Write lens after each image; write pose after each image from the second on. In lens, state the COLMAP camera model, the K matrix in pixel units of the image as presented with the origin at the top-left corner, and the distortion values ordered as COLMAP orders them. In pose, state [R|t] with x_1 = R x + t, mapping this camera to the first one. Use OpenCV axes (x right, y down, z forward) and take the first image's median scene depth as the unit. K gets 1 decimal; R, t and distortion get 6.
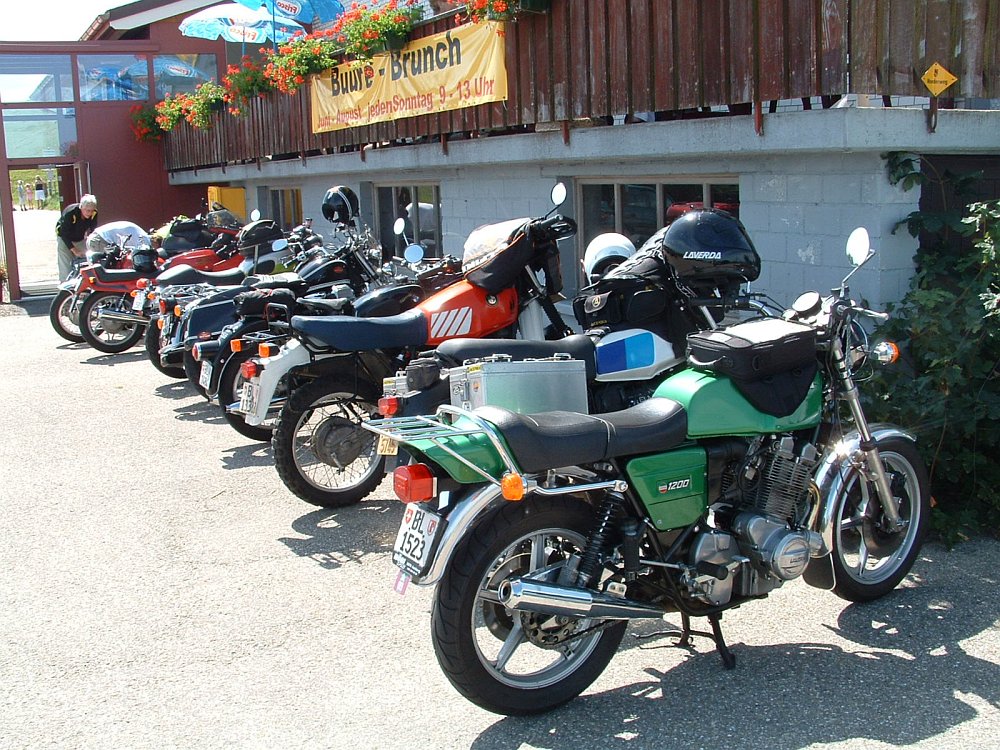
lens RADIAL K [[1206.2, 0, 495.0], [0, 1206.2, 374.1], [0, 0, 1]] dist [-0.159609, 0.000000]
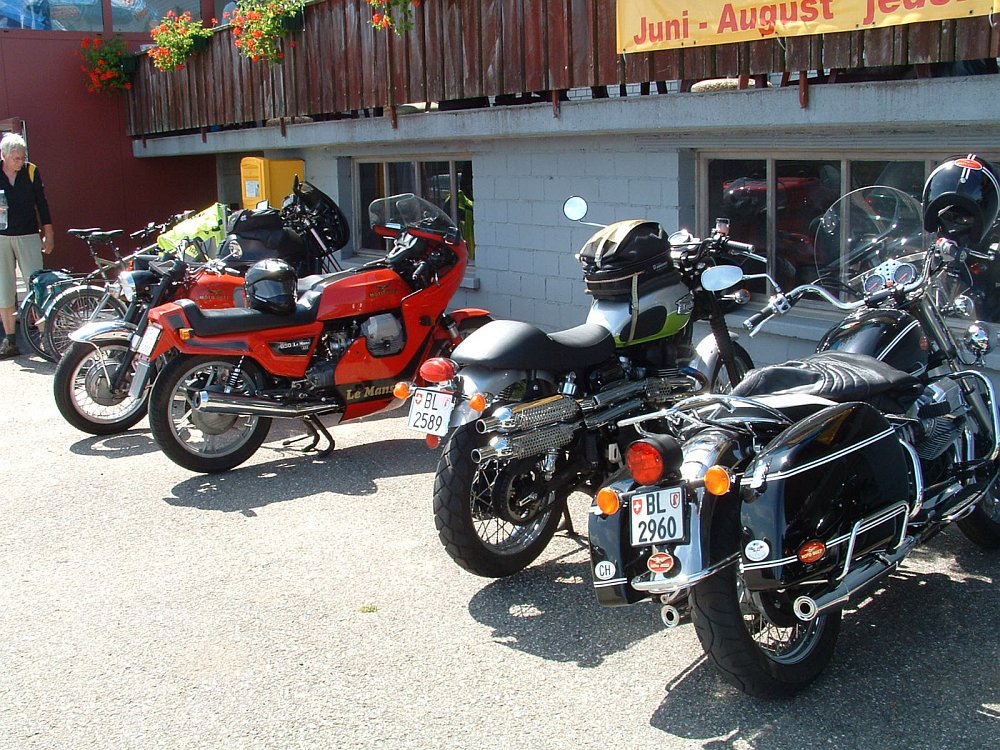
lens RADIAL K [[1206.2, 0, 507.3], [0, 1206.2, 369.1], [0, 0, 1]] dist [-0.159609, 0.000000]
pose [[0.989441, -0.015115, 0.144147, -0.208538], [0.013869, 0.999857, 0.009645, -0.050586], [-0.144272, -0.007544, 0.989509, 0.365723]]
